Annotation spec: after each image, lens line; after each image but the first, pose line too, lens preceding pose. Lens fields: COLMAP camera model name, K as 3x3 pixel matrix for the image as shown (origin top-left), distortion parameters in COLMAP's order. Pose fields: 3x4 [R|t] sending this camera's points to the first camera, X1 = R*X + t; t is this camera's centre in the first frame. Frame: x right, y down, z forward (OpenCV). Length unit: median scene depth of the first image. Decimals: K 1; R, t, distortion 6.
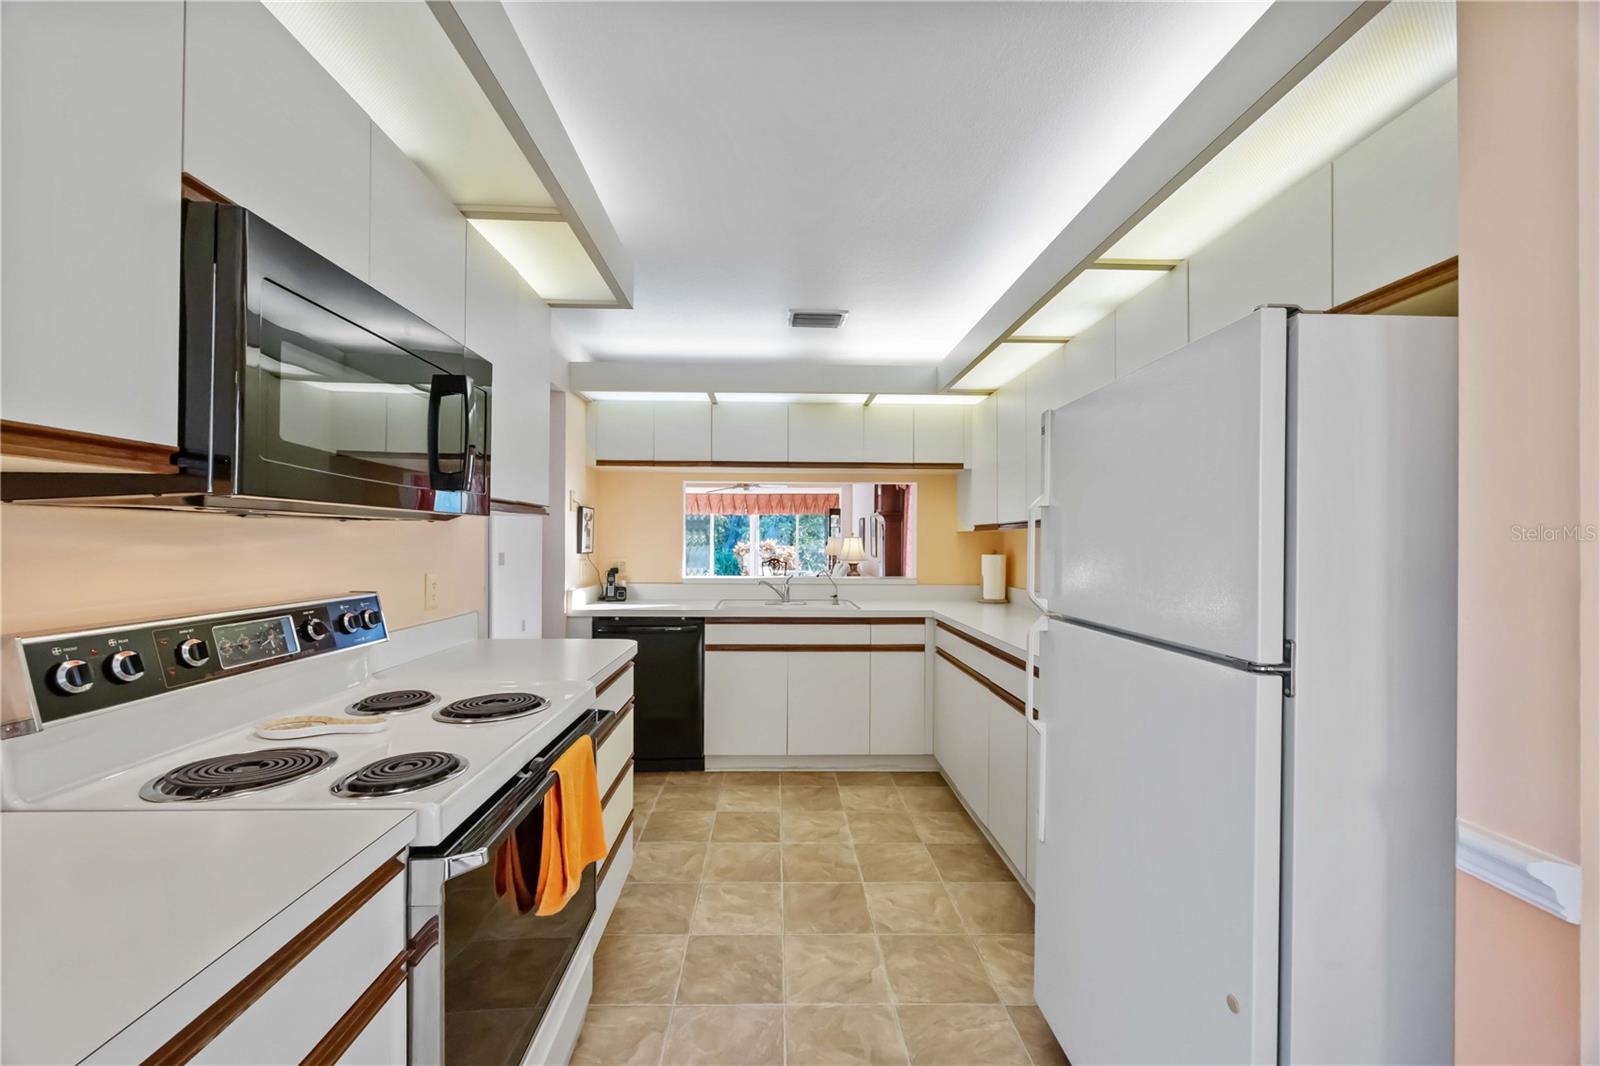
lens RADIAL K [[608.5, 0, 796.3], [0, 608.5, 542.0], [0, 0, 1]] dist [-0.001960, -0.000180]
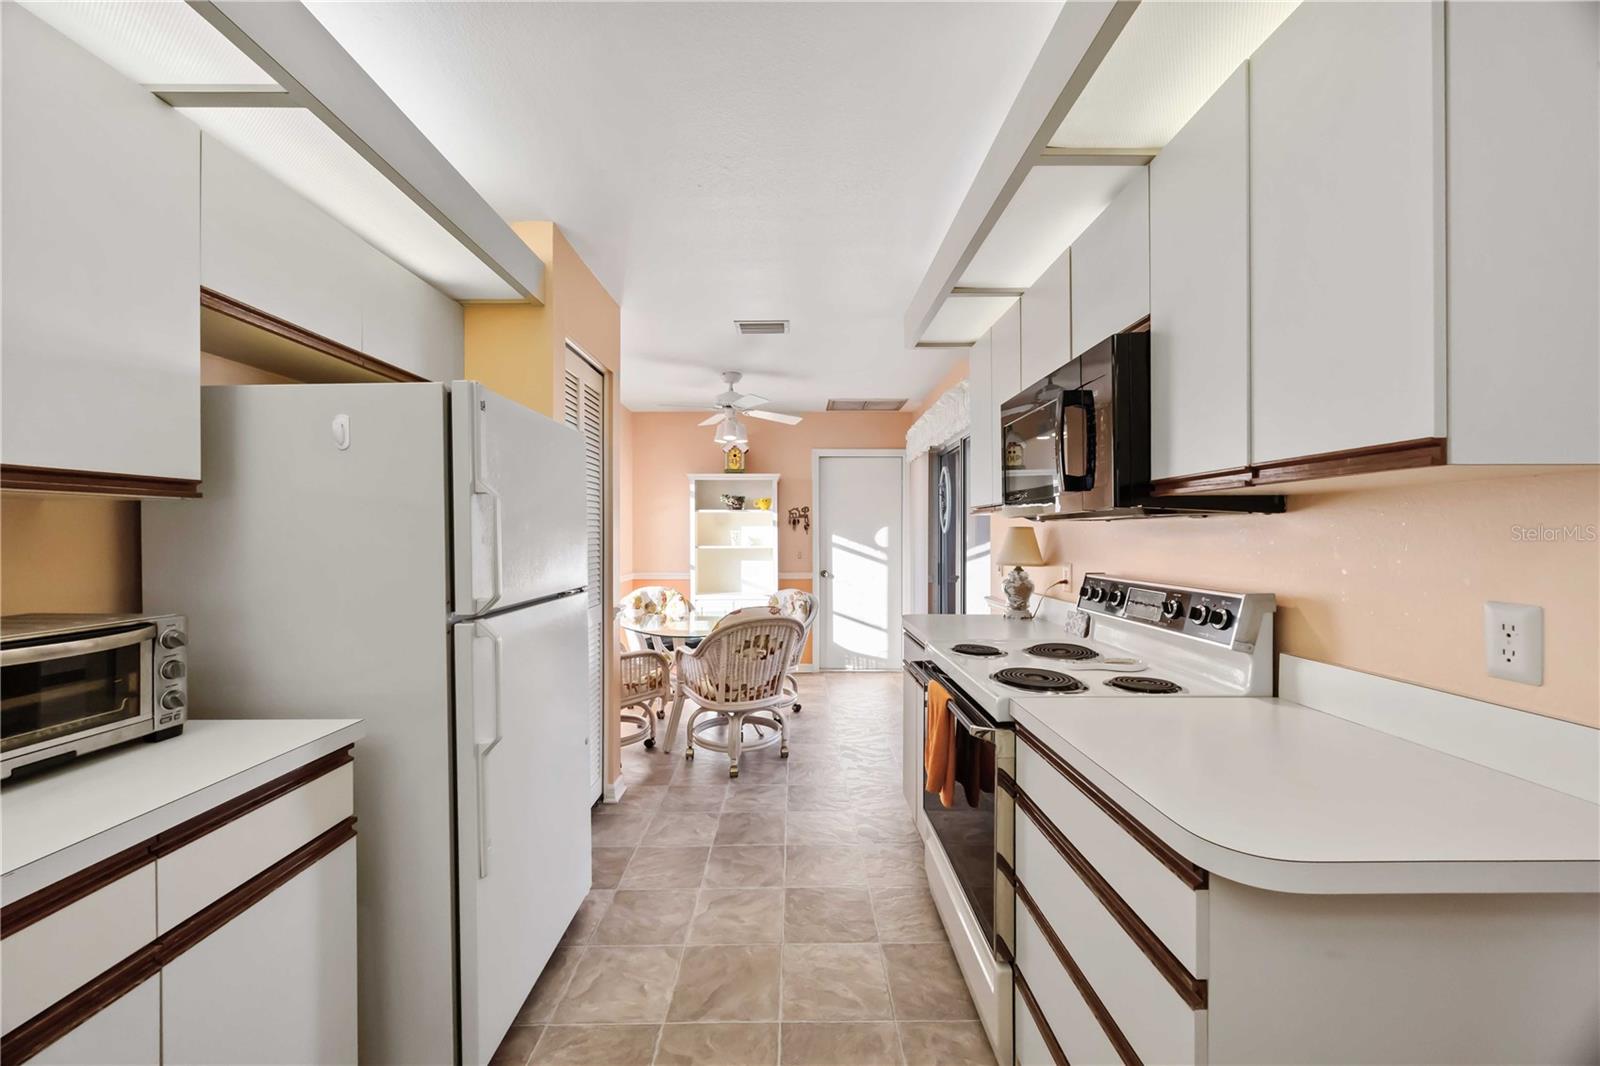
lens RADIAL K [[608.5, 0, 796.3], [0, 608.5, 542.0], [0, 0, 1]] dist [-0.001960, -0.000180]
pose [[-0.999417, -0.006860, 0.033459, -0.051050], [-0.006439, 0.999899, 0.012657, -0.000579], [-0.033543, 0.012434, -0.999360, 1.397676]]
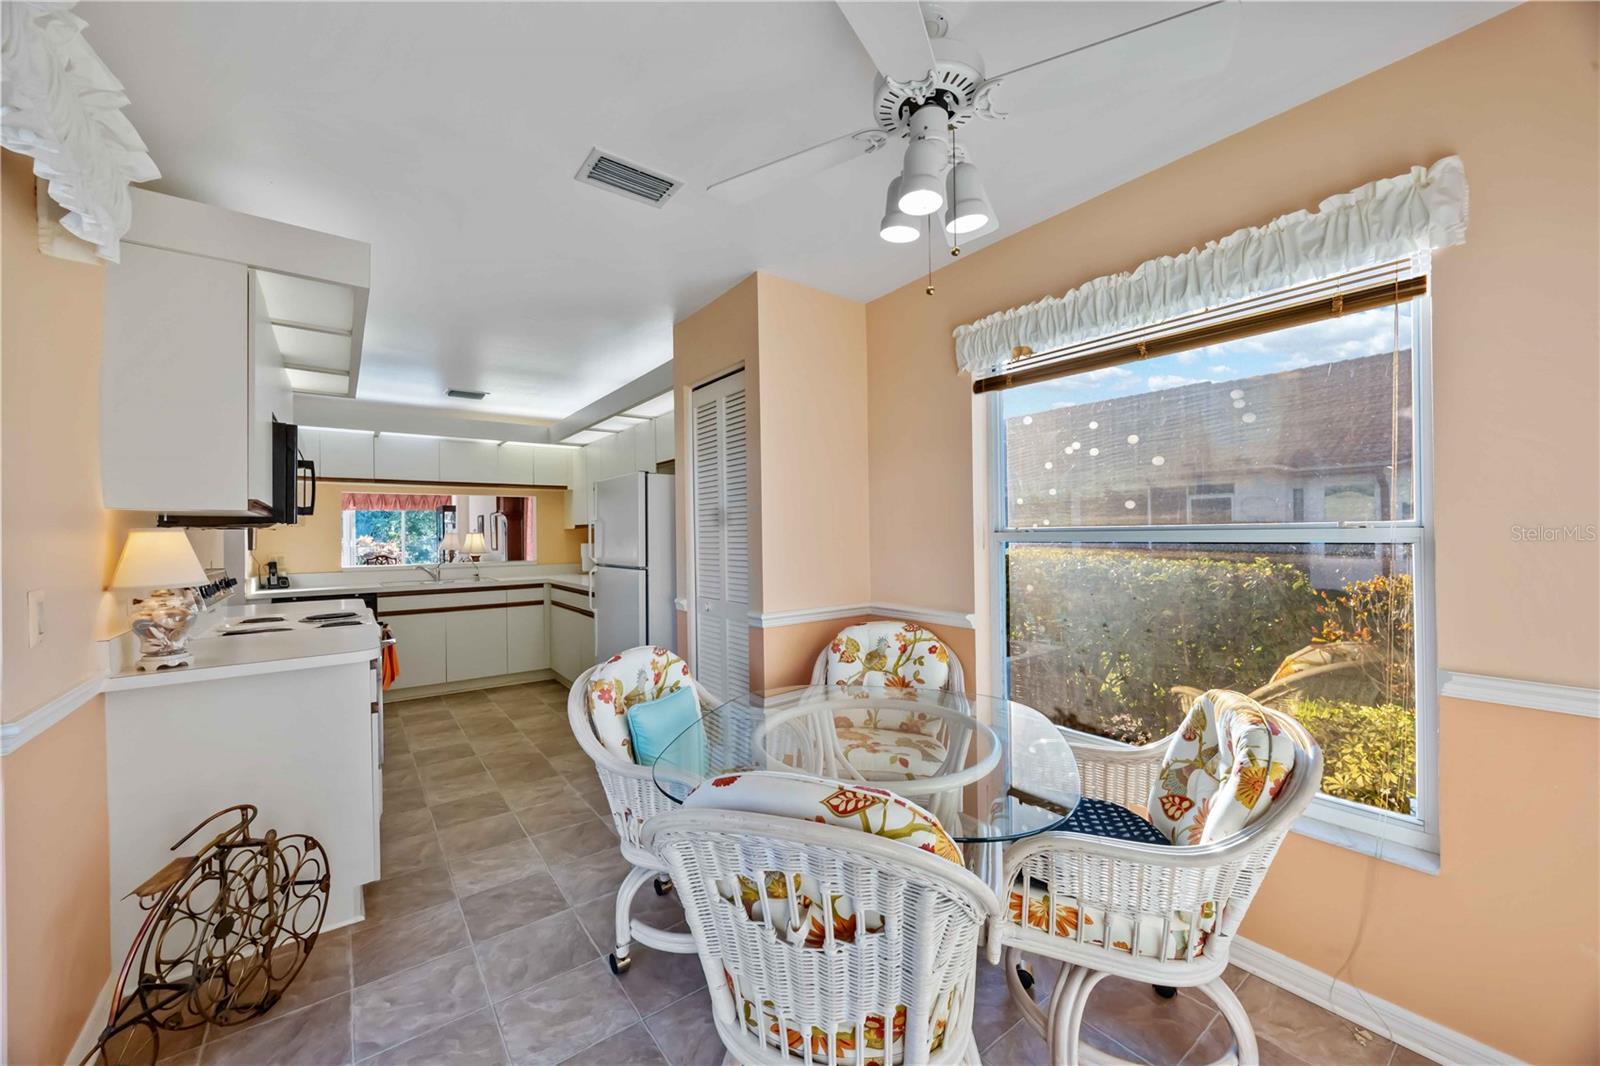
lens RADIAL K [[626.2, 0, 795.0], [0, 626.2, 538.2], [0, 0, 1]] dist [-0.001548, -0.000169]
pose [[0.829176, -0.018629, 0.558676, -0.249321], [0.016704, 0.999824, 0.008548, 0.004172], [-0.558737, 0.002244, 0.829342, -1.163787]]
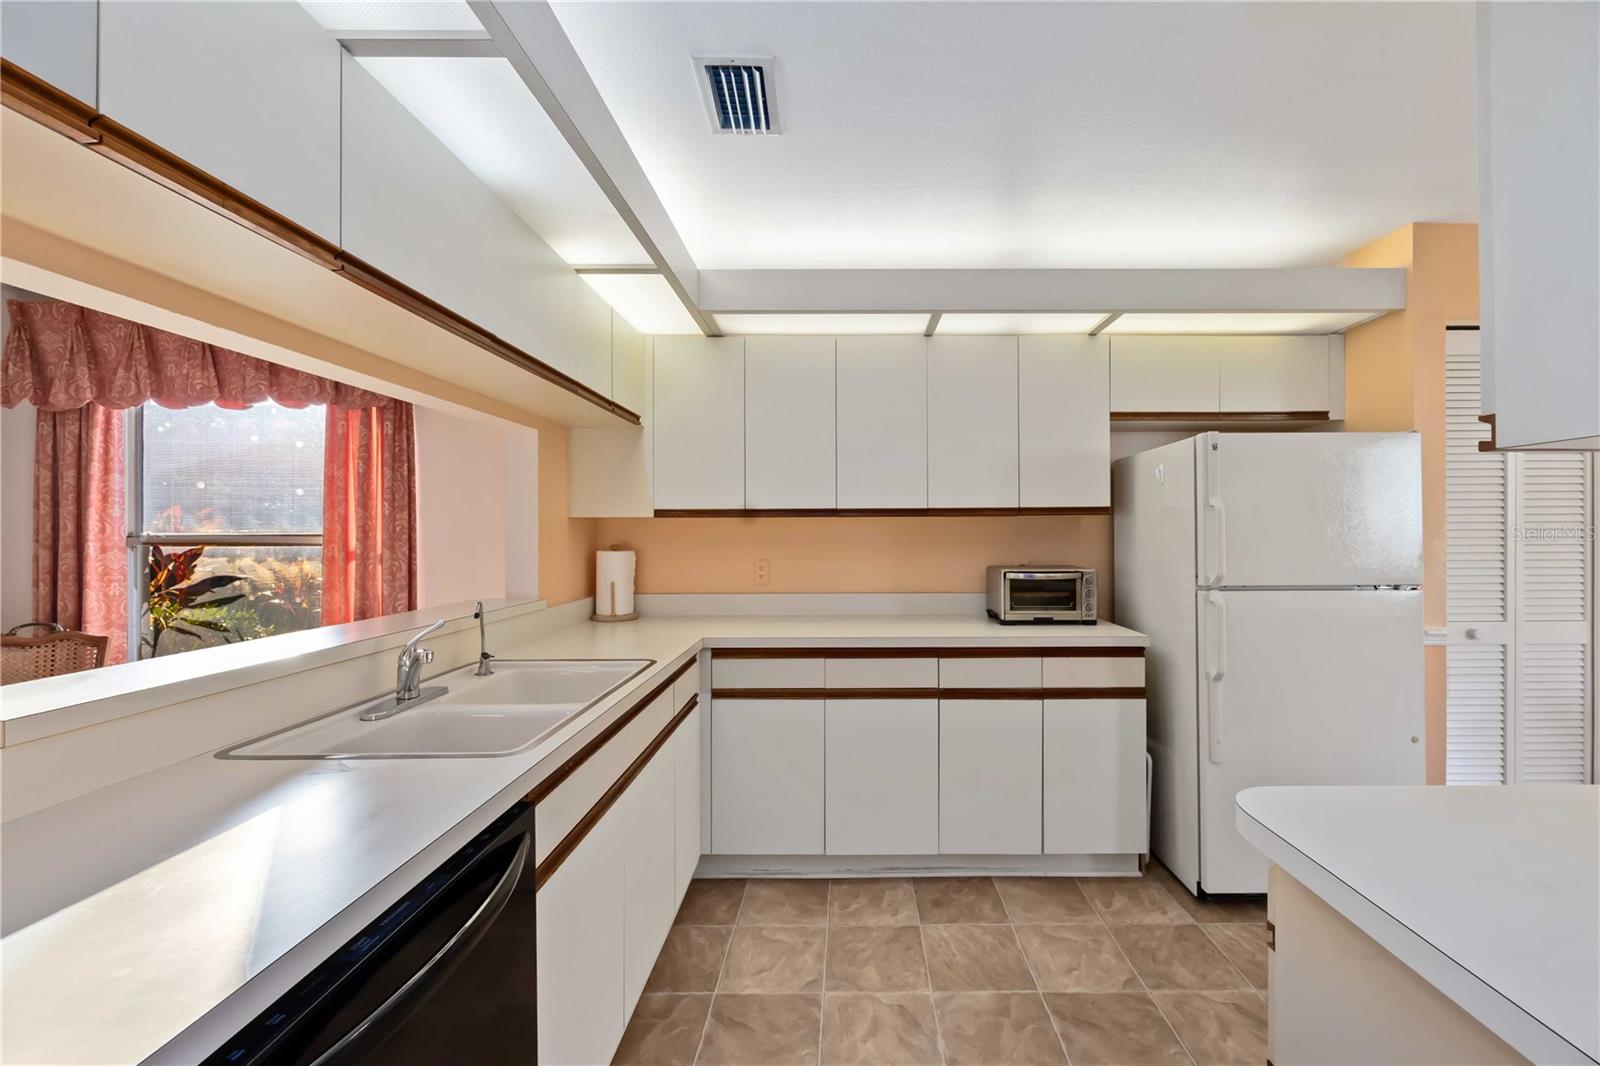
lens RADIAL K [[620.2, 0, 851.0], [0, 620.2, 532.0], [0, 0, 1]] dist [-0.002169, -0.000164]
pose [[0.037458, -0.006327, 0.999278, -0.708197], [0.004399, 0.999971, 0.006166, -0.008746], [-0.999289, 0.004165, 0.037485, 1.301854]]
